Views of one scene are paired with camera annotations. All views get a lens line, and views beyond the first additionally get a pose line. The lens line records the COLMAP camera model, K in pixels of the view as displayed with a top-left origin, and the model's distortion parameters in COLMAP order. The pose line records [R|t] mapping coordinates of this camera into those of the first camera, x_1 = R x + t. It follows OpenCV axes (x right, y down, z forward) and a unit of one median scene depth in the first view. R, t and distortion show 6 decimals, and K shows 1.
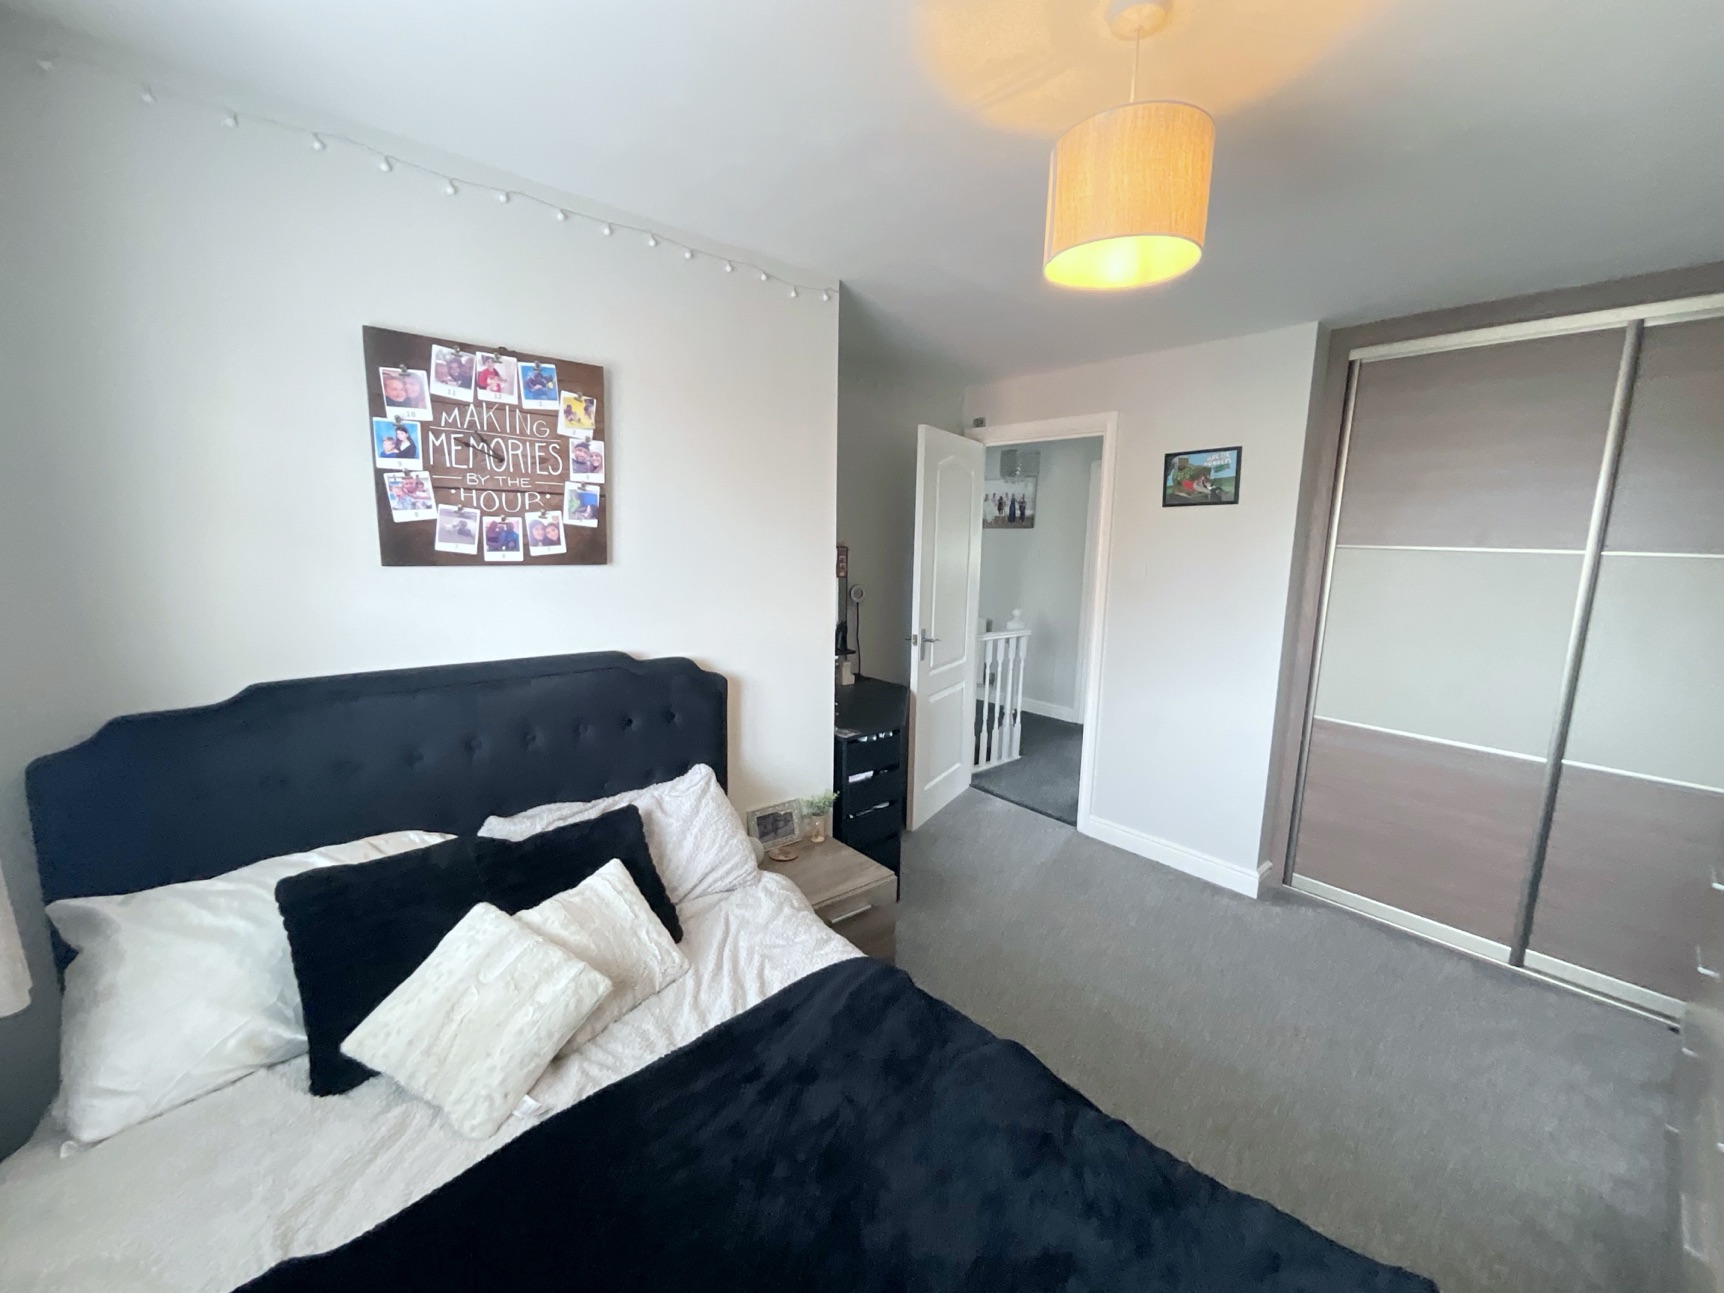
lens RADIAL K [[703.2, 0, 860.3], [0, 703.2, 642.6], [0, 0, 1]] dist [0.000160, 0.001968]
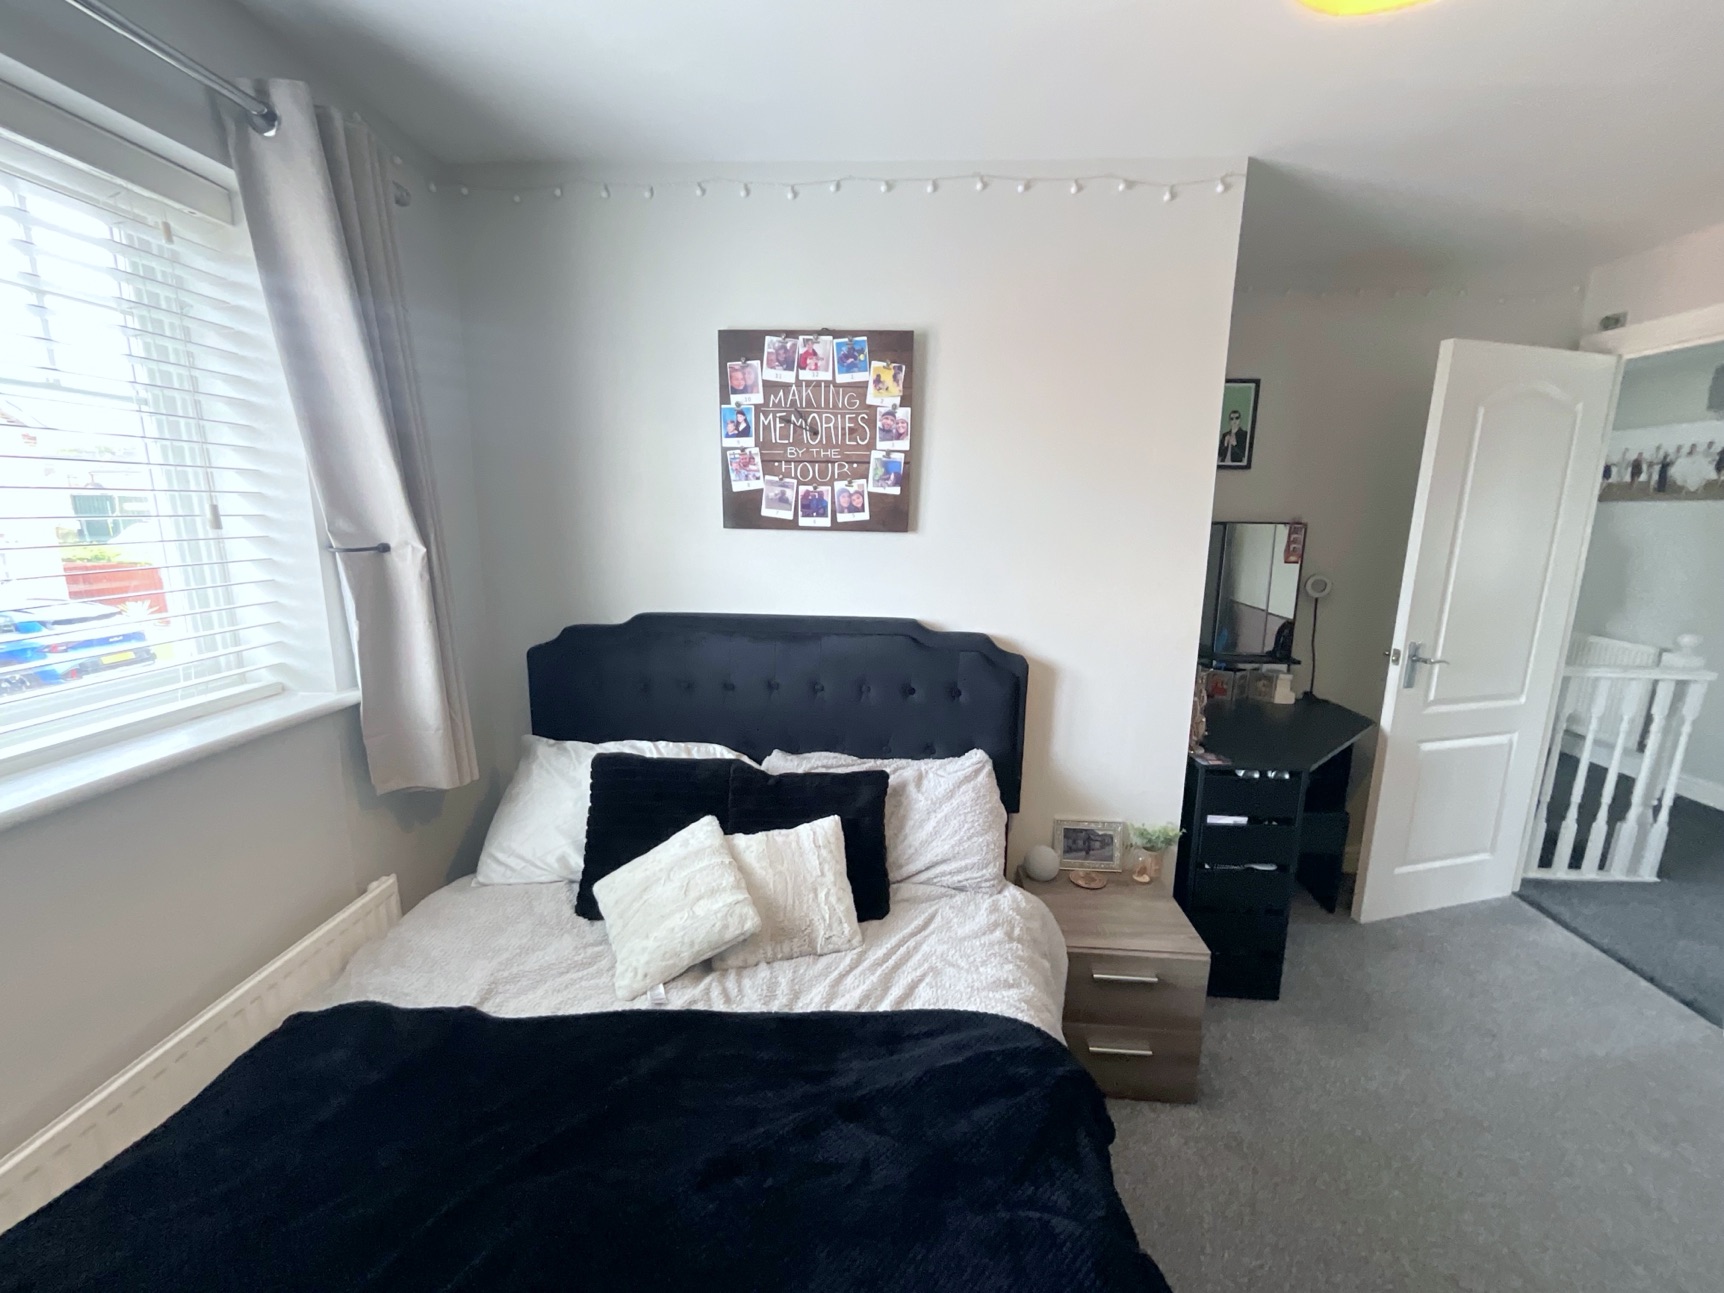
lens RADIAL K [[703.2, 0, 865.2], [0, 703.2, 644.6], [0, 0, 1]] dist [0.000160, 0.001968]
pose [[0.725609, 0.121697, -0.677261, 0.325629], [-0.105904, 0.992260, 0.064834, -0.011236], [0.679909, 0.024681, 0.732881, 0.252168]]
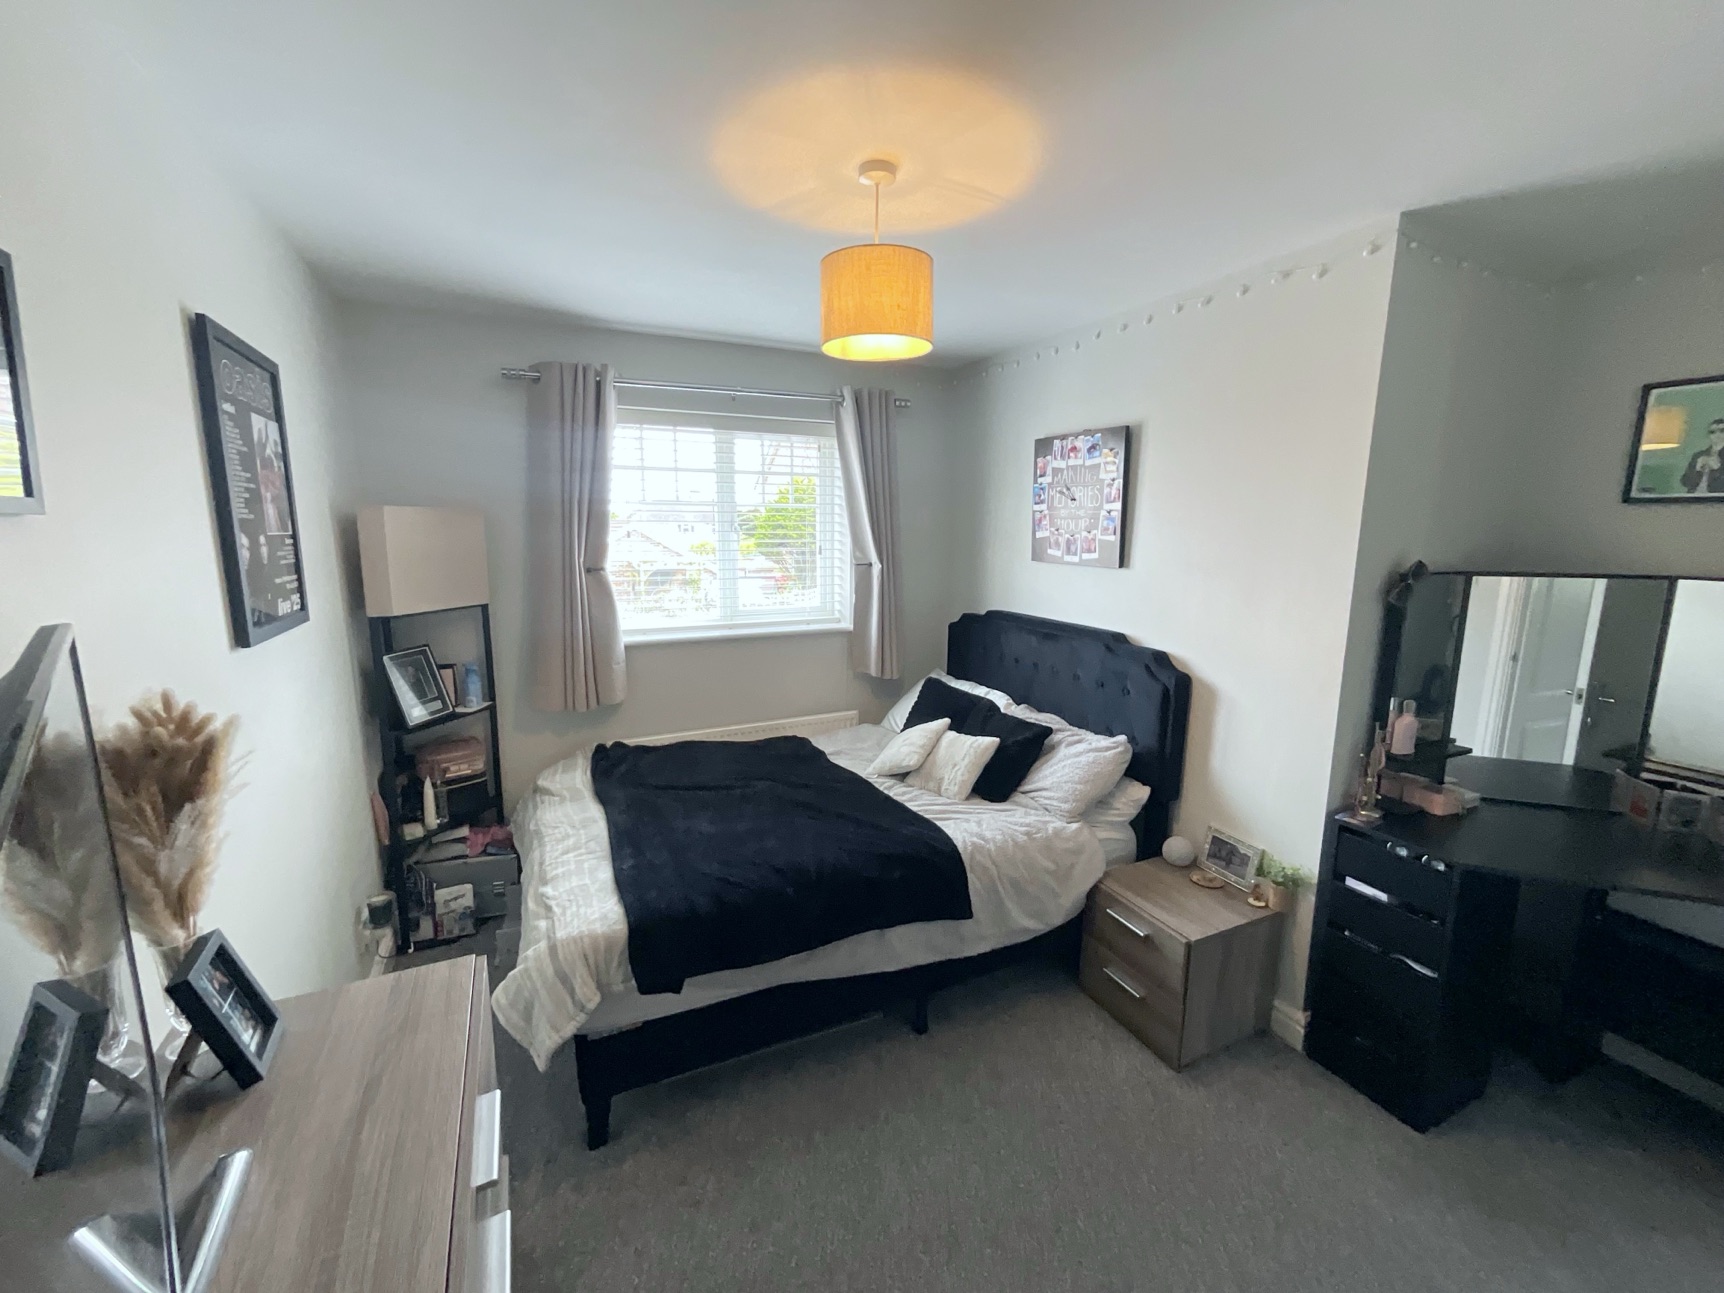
lens RADIAL K [[703.2, 0, 857.5], [0, 703.2, 648.8], [0, 0, 1]] dist [0.000160, 0.001968]
pose [[-0.266325, 0.145214, -0.952882, 1.216929], [-0.162443, 0.967684, 0.192871, -0.155953], [0.950097, 0.206155, -0.234130, 0.963029]]
